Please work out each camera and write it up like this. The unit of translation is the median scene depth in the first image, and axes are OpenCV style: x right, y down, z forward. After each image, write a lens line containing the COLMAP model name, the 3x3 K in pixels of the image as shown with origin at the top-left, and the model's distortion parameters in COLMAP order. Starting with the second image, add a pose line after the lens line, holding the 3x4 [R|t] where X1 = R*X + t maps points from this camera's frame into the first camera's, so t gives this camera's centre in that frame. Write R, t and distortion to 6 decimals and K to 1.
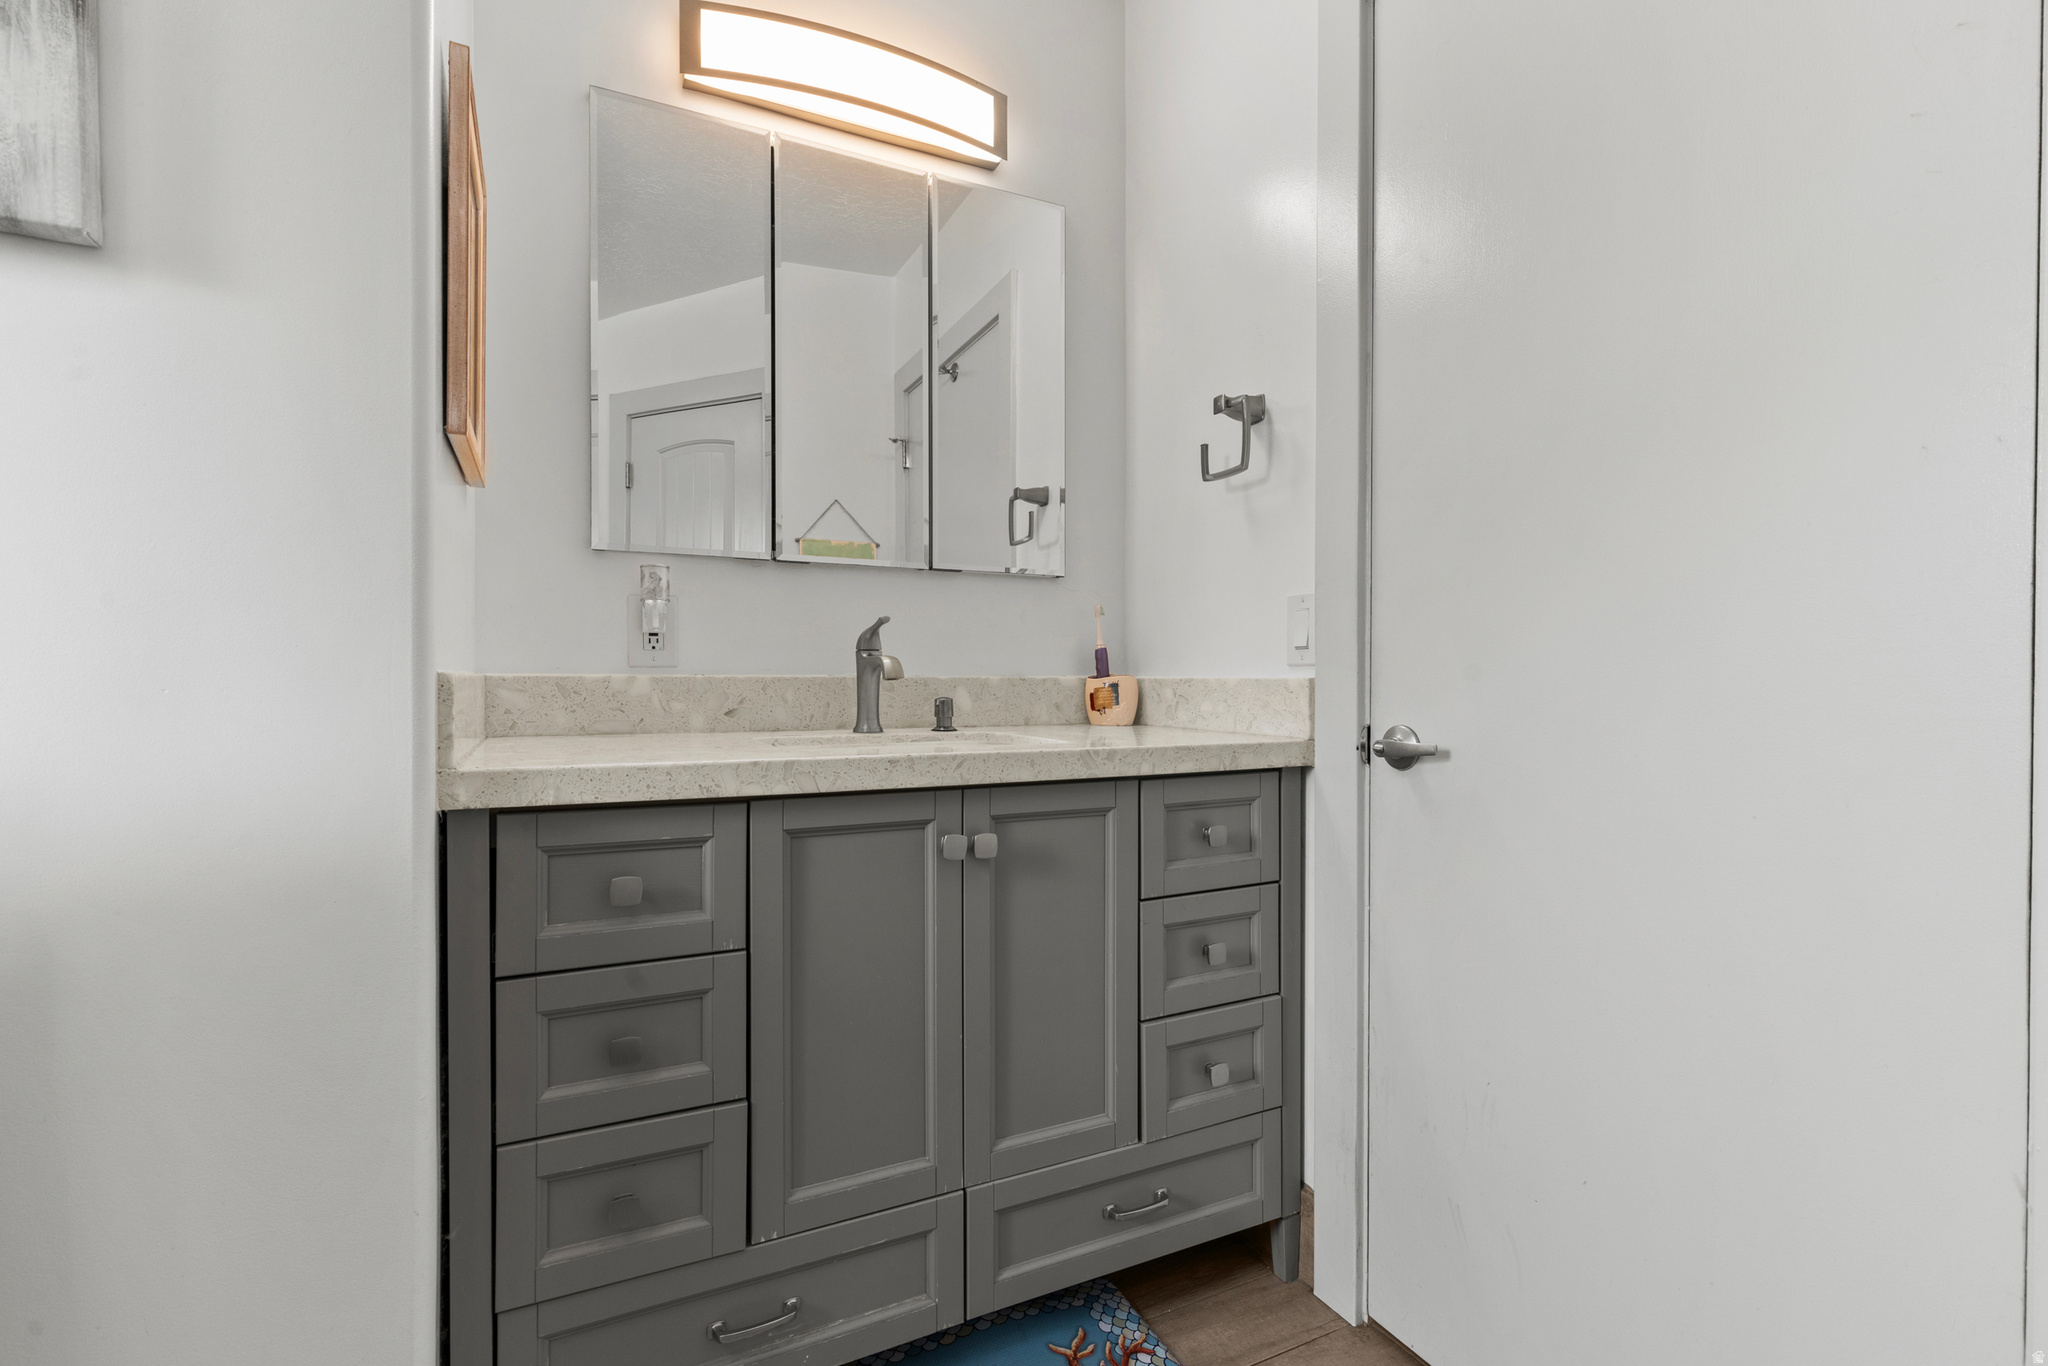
lens RADIAL K [[840.0, 0, 1024.0], [0, 840.0, 683.0], [0, 0, 1]] dist [0.000245, -0.000086]
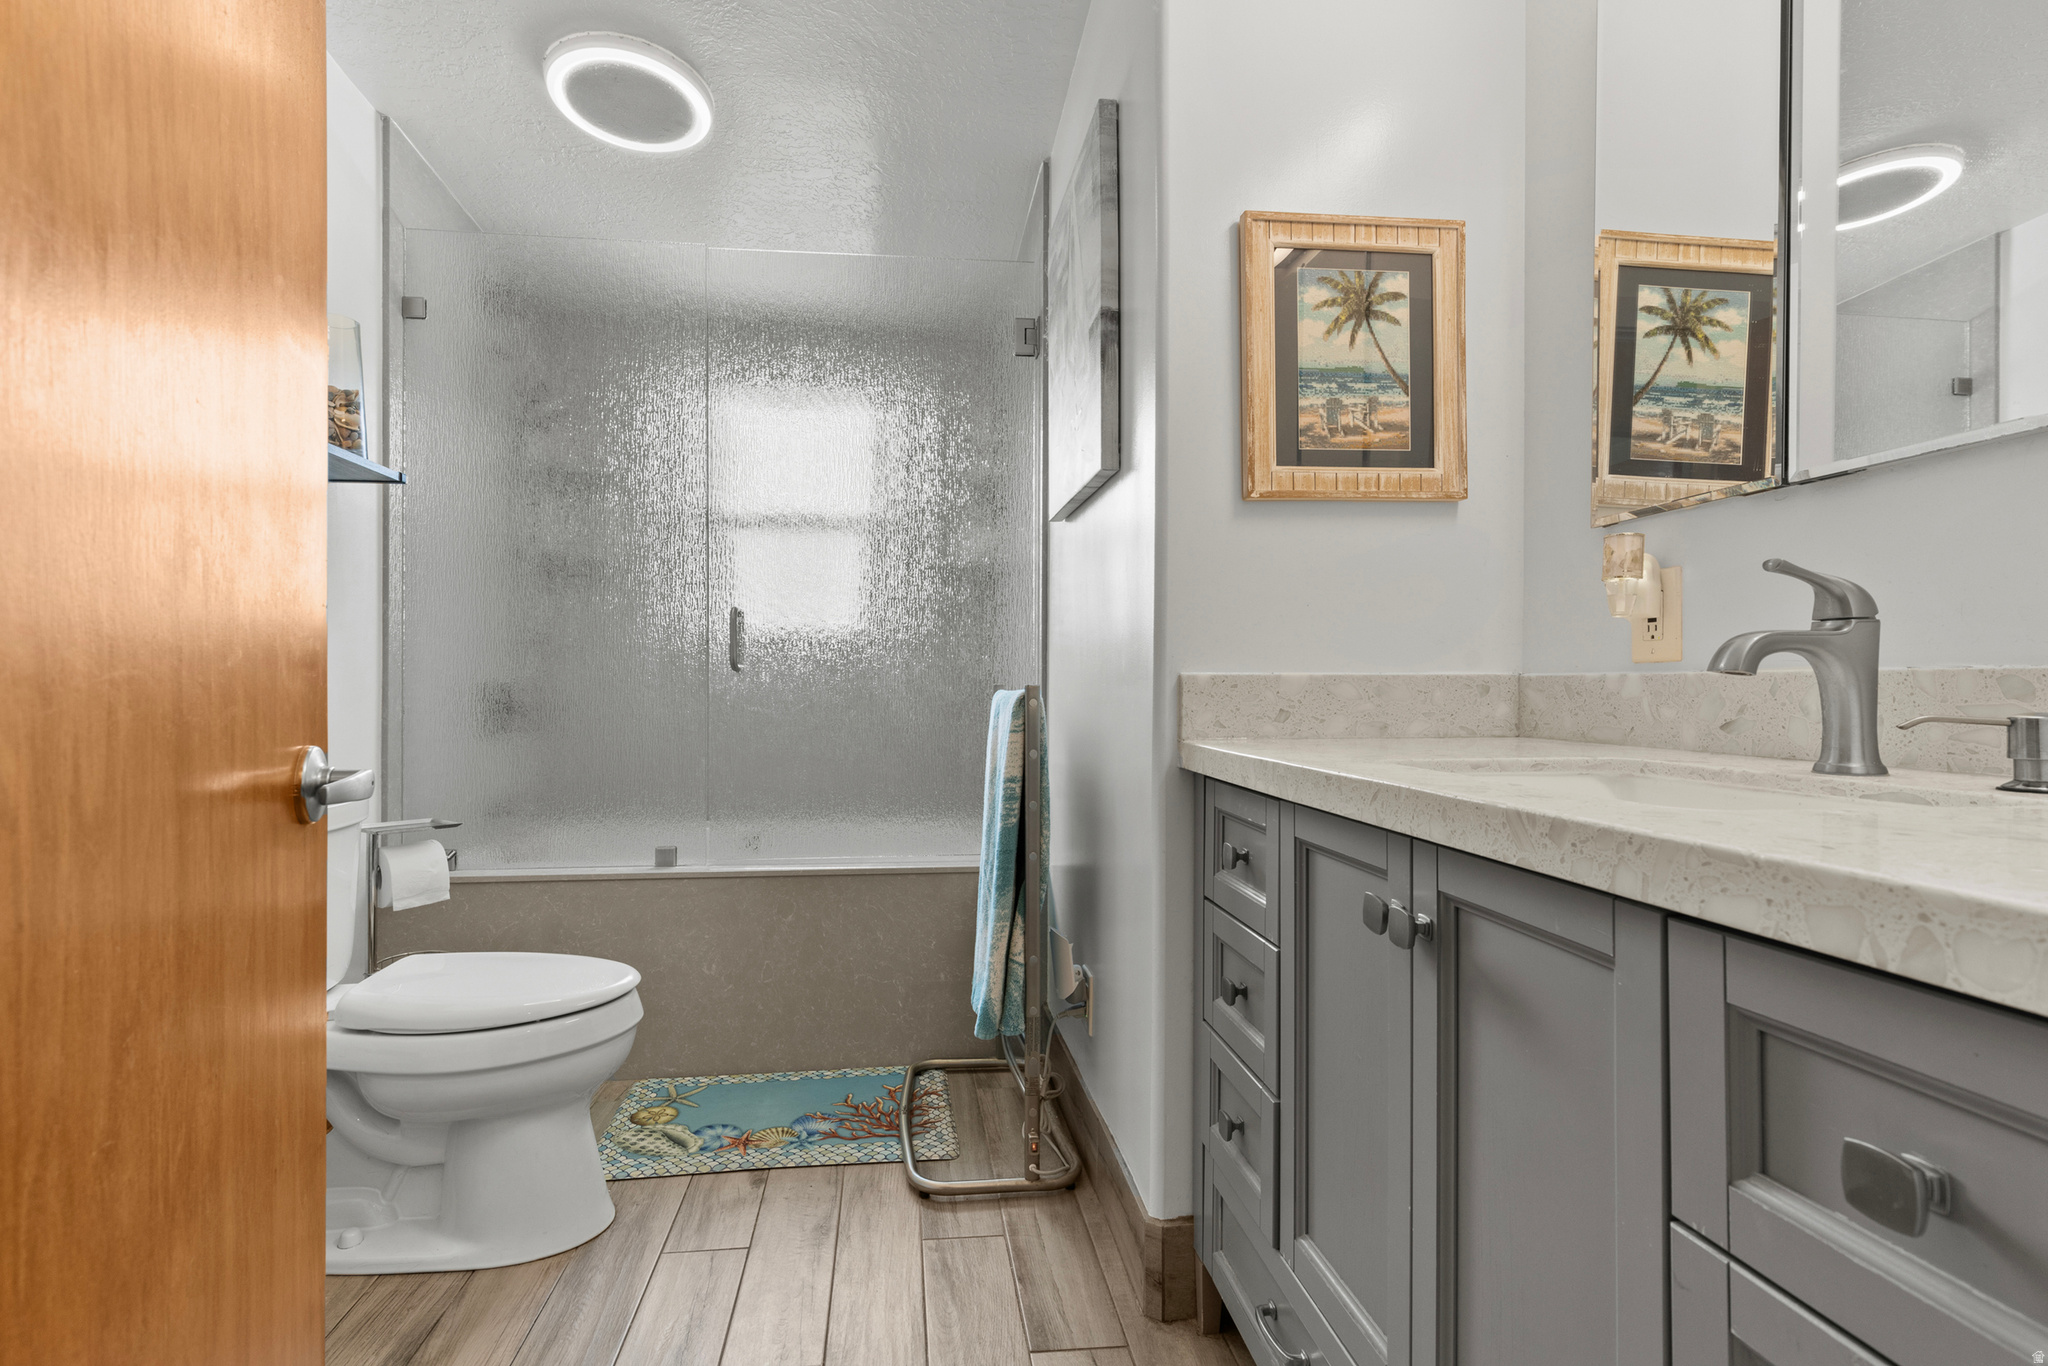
lens RADIAL K [[928.1, 0, 1017.3], [0, 928.1, 676.7], [0, 0, 1]] dist [0.001133, -0.000618]
pose [[-0.294106, -0.010505, -0.955715, 0.535883], [-0.002946, 0.999945, -0.010085, 0.004962], [0.955768, -0.000151, -0.294121, 0.674887]]
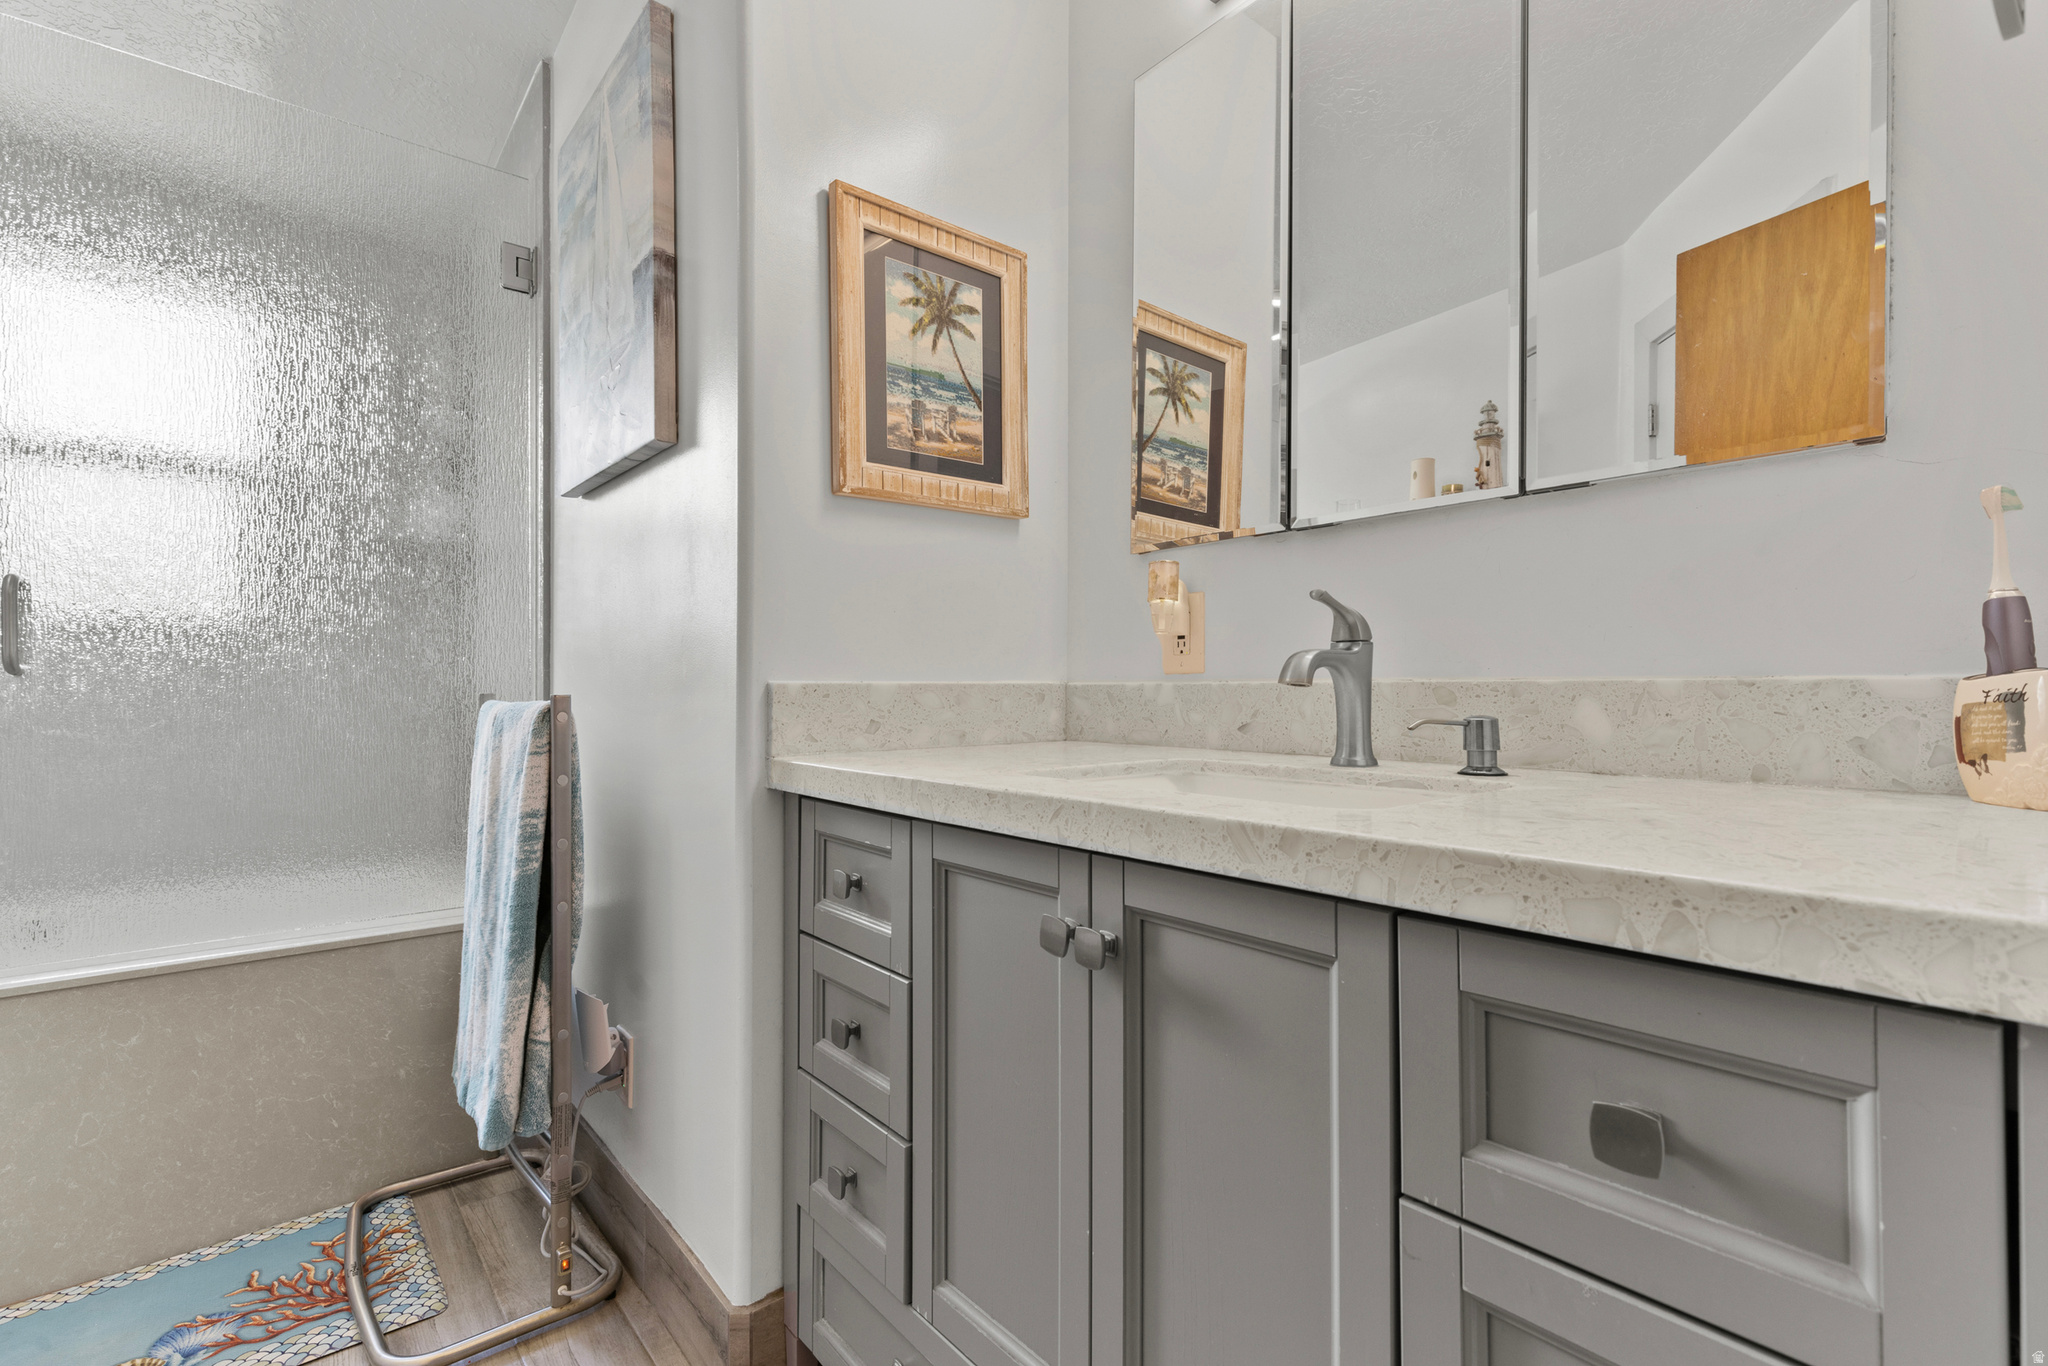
lens RADIAL K [[909.7, 0, 1021.2], [0, 909.7, 688.7], [0, 0, 1]] dist [0.001921, -0.000693]
pose [[0.272381, -0.002762, -0.962186, 0.437762], [0.000399, 0.999996, -0.002758, 0.000184], [0.962189, 0.000368, 0.272381, 0.555653]]
